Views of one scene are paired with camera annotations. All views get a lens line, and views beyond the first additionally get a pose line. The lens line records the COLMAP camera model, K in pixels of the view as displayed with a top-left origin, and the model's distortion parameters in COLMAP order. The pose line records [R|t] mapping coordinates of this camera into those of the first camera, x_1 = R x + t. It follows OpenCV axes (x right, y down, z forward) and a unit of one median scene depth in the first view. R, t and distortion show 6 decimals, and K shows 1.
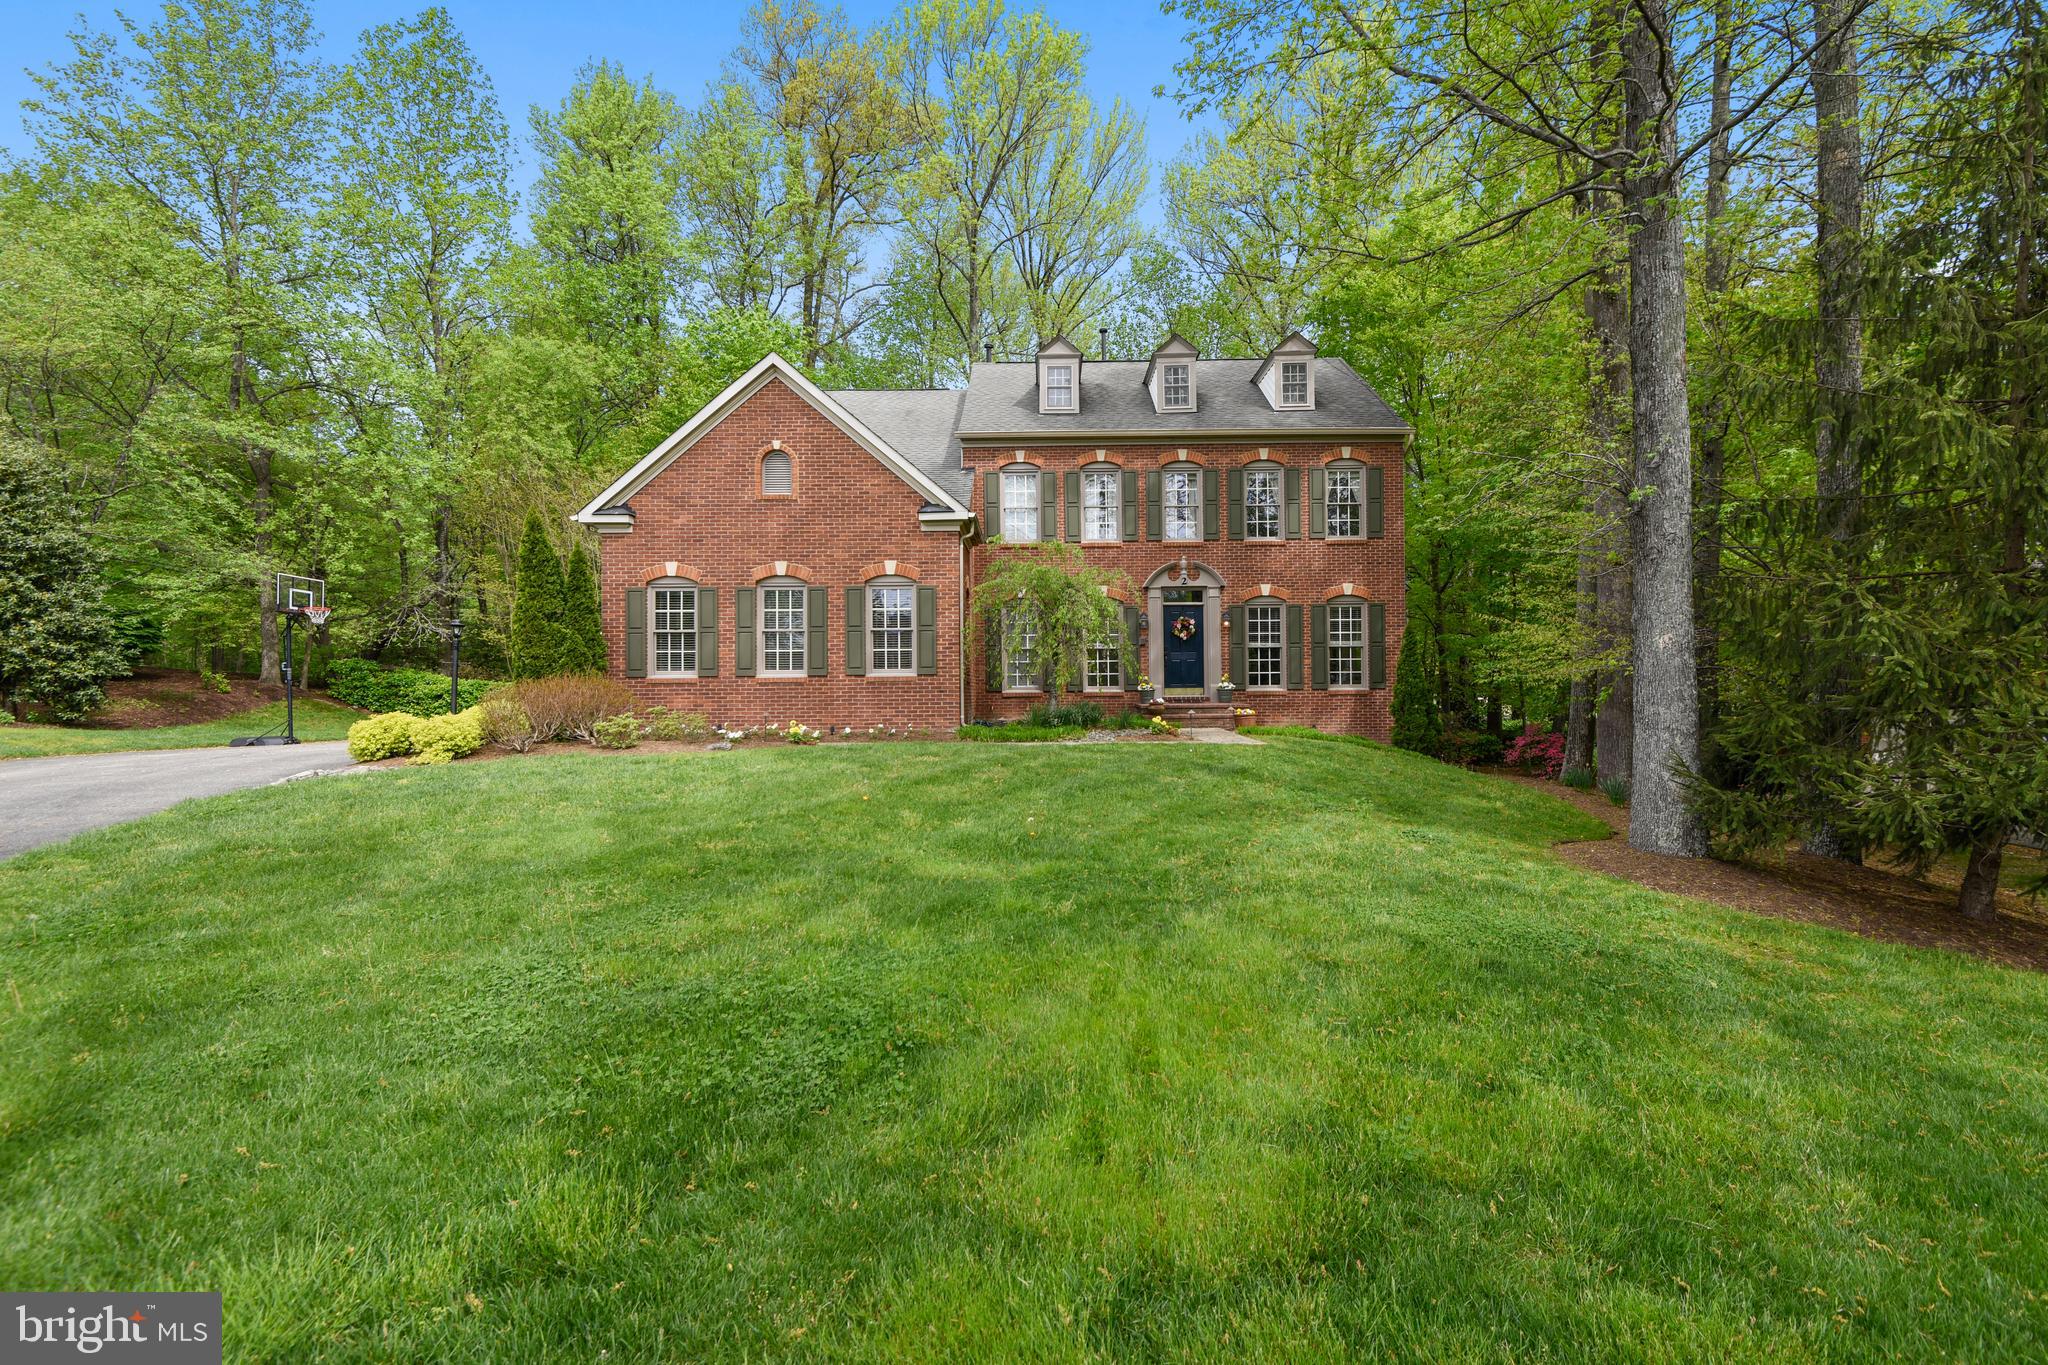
lens RADIAL K [[993.3, 0, 1024.1], [0, 993.3, 676.9], [0, 0, 1]] dist [0.001541, -0.000885]
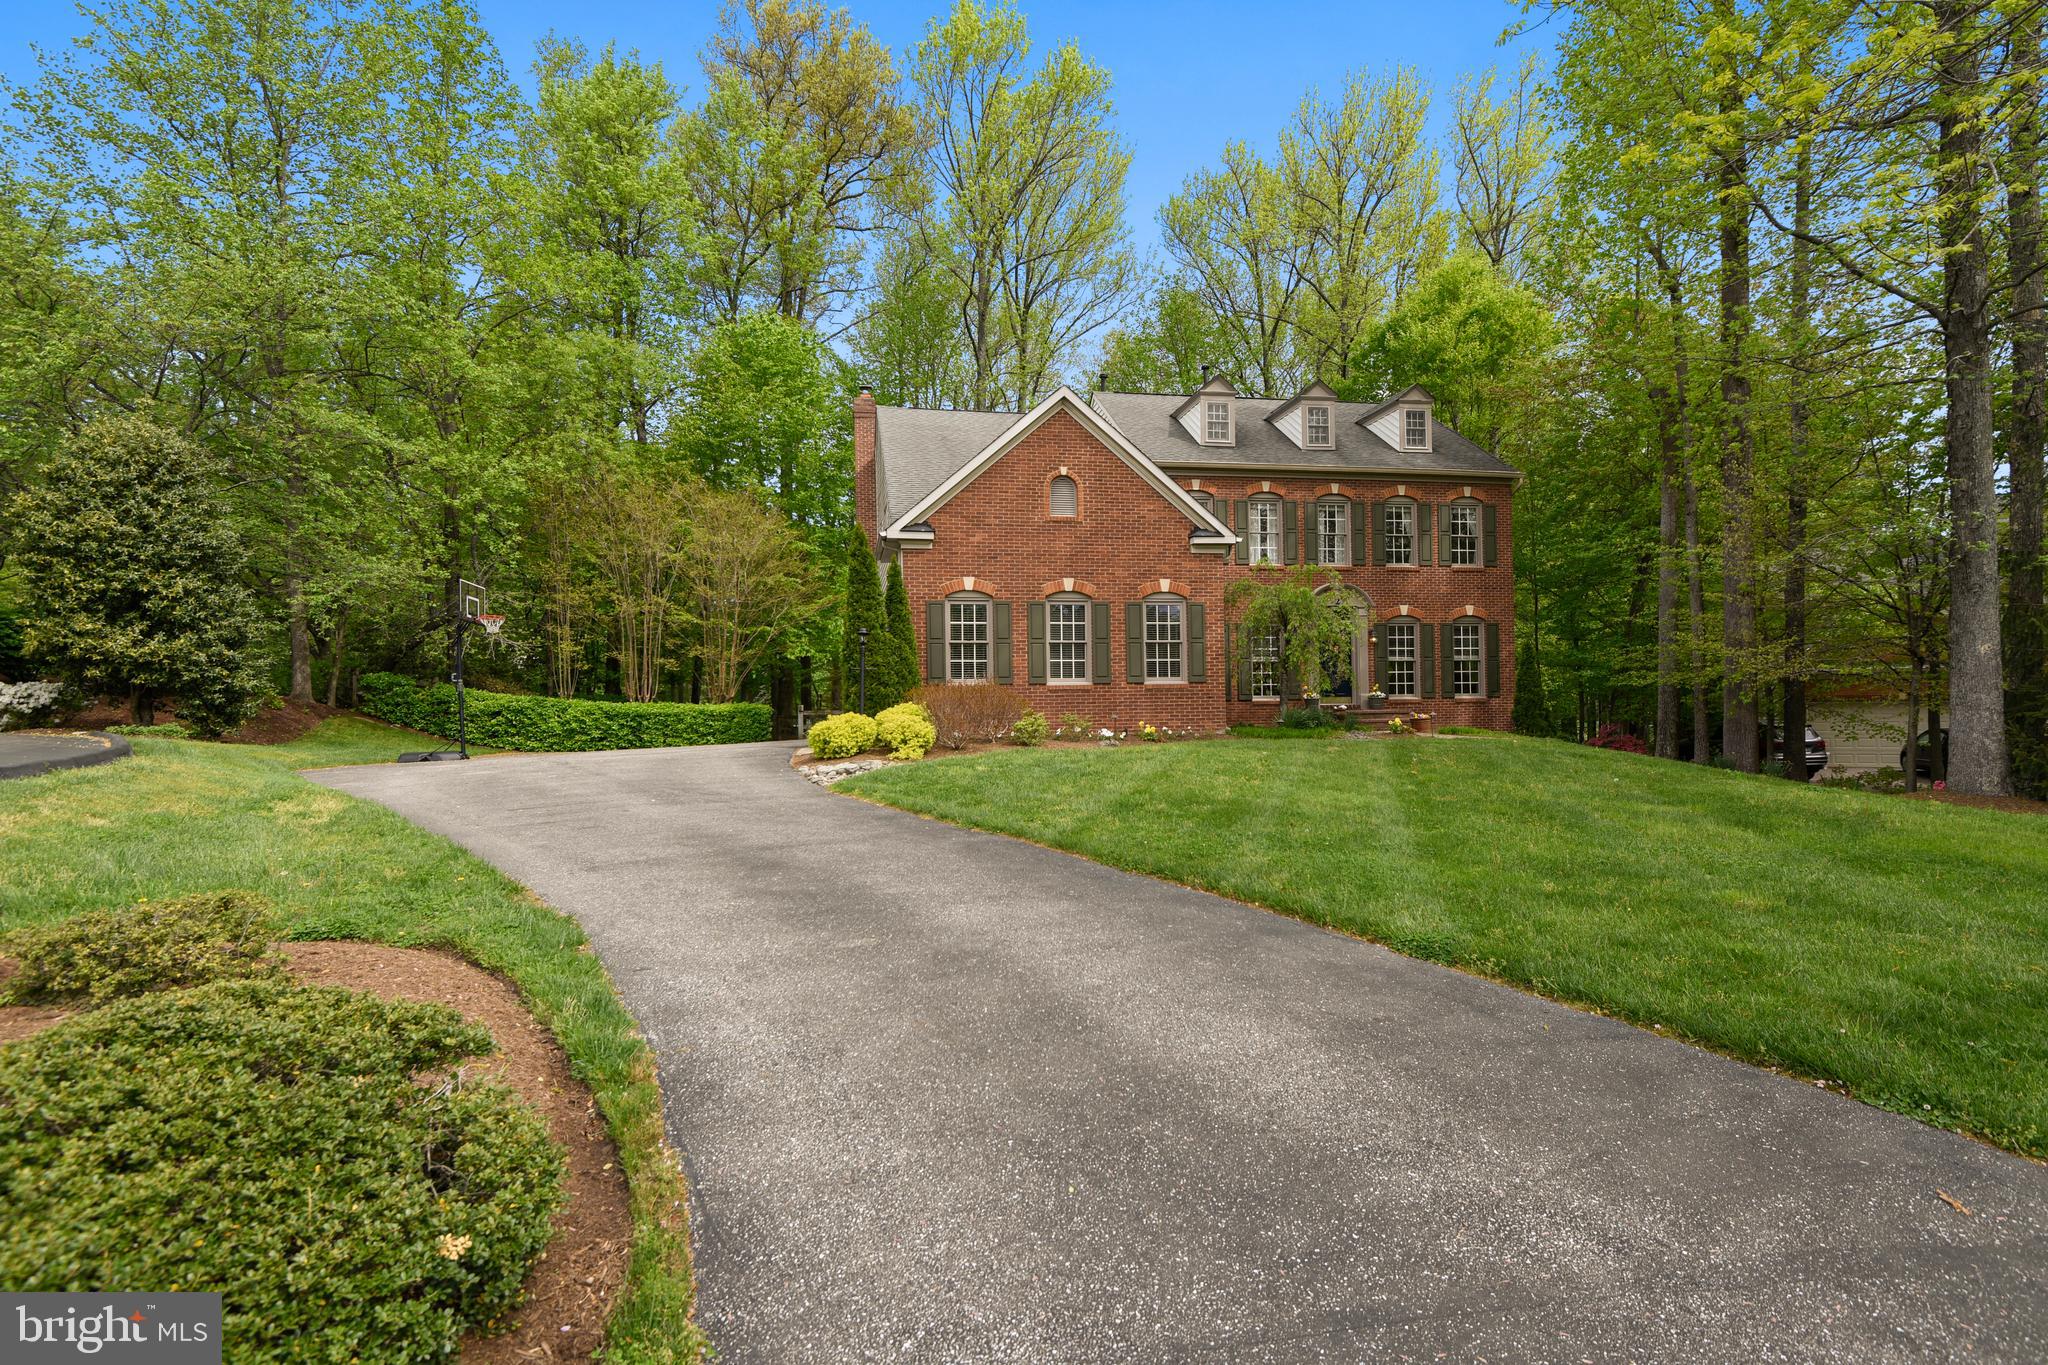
lens RADIAL K [[1056.5, 0, 1023.7], [0, 1056.5, 685.7], [0, 0, 1]] dist [-0.001027, -0.000337]
pose [[0.981548, -0.000906, 0.191212, -0.413365], [0.003632, 0.999897, -0.013907, 0.013761], [-0.191180, 0.014345, 0.981450, -0.098039]]
